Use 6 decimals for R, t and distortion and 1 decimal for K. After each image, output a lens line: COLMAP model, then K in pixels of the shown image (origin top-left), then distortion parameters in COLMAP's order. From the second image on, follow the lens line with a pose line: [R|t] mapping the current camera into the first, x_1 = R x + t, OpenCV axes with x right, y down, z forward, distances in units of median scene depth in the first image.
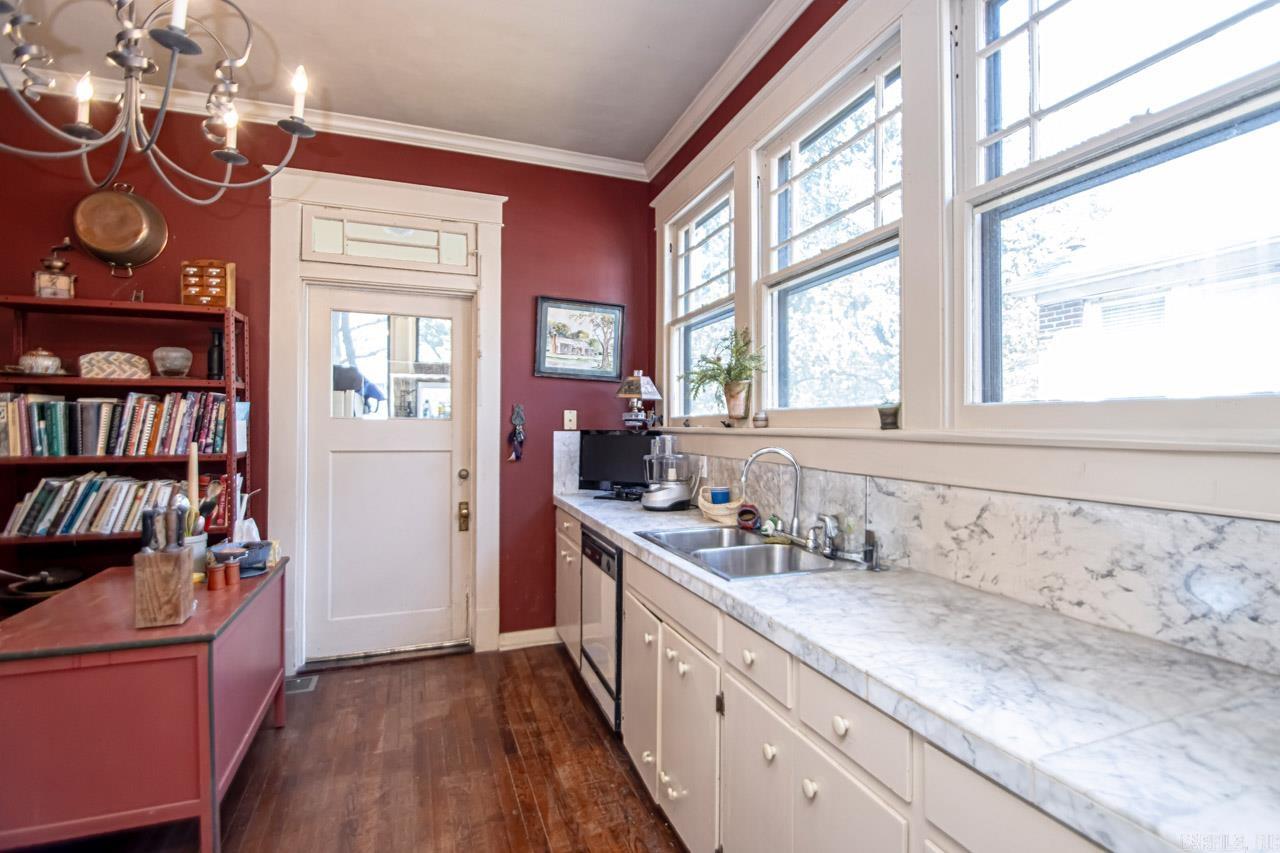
lens RADIAL K [[594.5, 0, 652.8], [0, 594.5, 427.5], [0, 0, 1]] dist [0.022468, -0.019966]
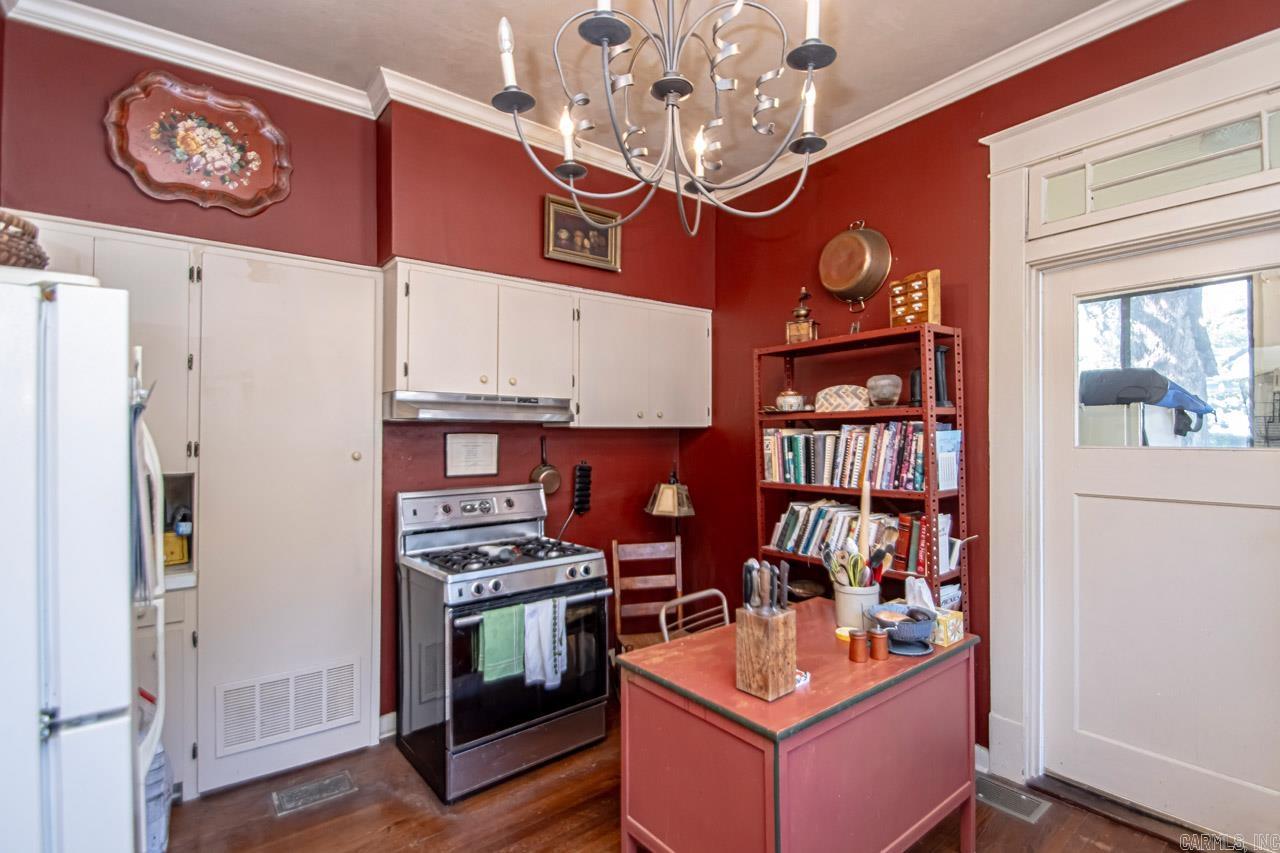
lens RADIAL K [[601.8, 0, 654.9], [0, 601.8, 429.8], [0, 0, 1]] dist [0.020126, -0.016538]
pose [[0.296095, -0.012910, -0.955071, 0.005886], [0.004810, 0.999916, -0.012025, -0.037703], [0.955146, -0.001033, 0.296133, 0.374567]]
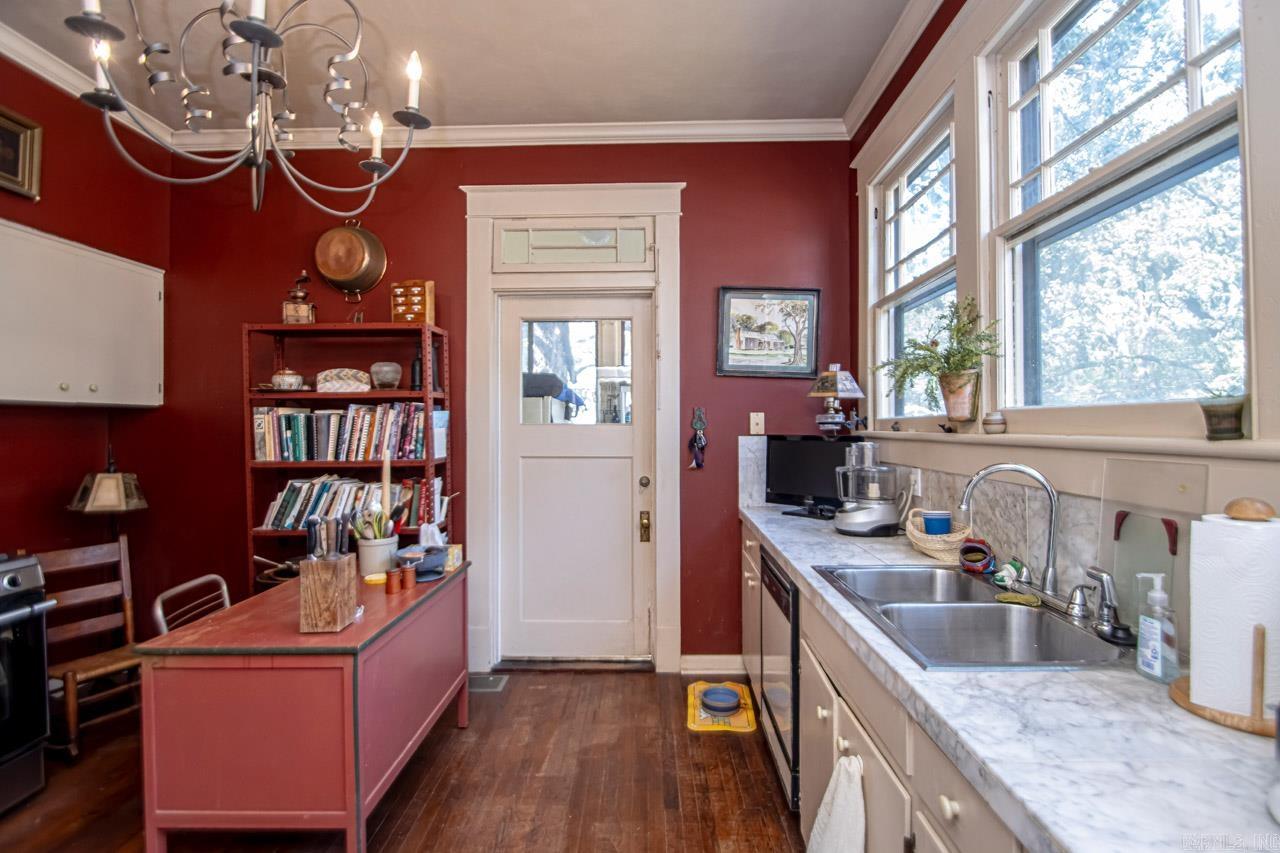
lens RADIAL K [[594.5, 0, 652.8], [0, 594.5, 427.5], [0, 0, 1]] dist [0.022468, -0.019966]
pose [[0.931260, -0.007646, -0.364275, 0.054475], [0.007680, 0.999970, -0.001354, -0.008953], [0.364275, -0.001537, 0.931290, 0.159707]]
